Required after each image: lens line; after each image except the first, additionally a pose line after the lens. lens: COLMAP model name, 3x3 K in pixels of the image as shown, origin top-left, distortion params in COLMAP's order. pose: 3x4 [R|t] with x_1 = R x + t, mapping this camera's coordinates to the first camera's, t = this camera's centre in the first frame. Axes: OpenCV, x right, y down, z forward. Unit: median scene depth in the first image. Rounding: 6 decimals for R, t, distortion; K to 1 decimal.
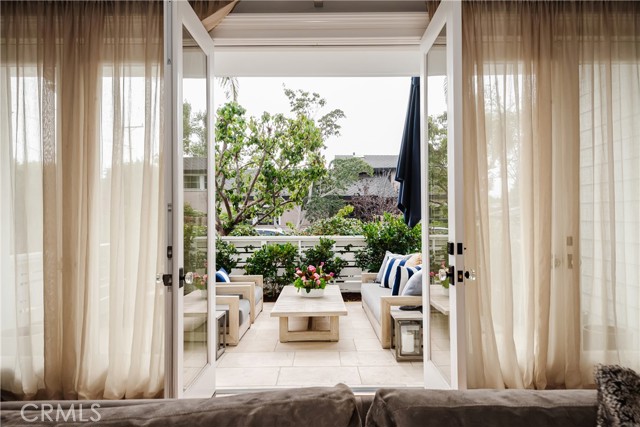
lens RADIAL K [[419.1, 0, 320.0], [0, 419.1, 213.5], [0, 0, 1]] dist [0.002876, 0.000517]
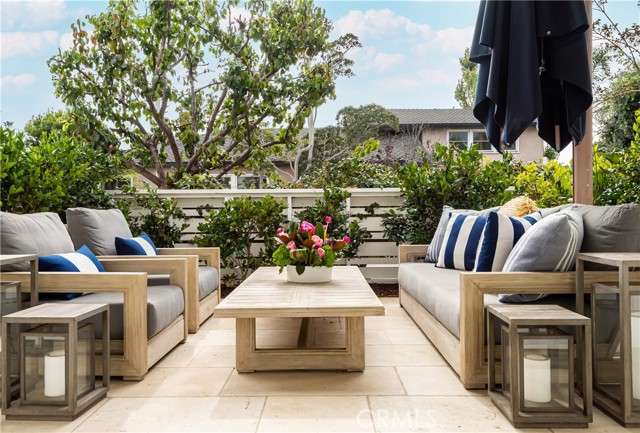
lens RADIAL K [[545.5, 0, 320.0], [0, 545.5, 216.5], [0, 0, 1]] dist [0.007593, 0.002492]
pose [[0.999973, 0.002173, -0.007028, -0.000040], [-0.001910, 0.999305, 0.037236, 0.076505], [0.007104, -0.037222, 0.999282, 0.276974]]
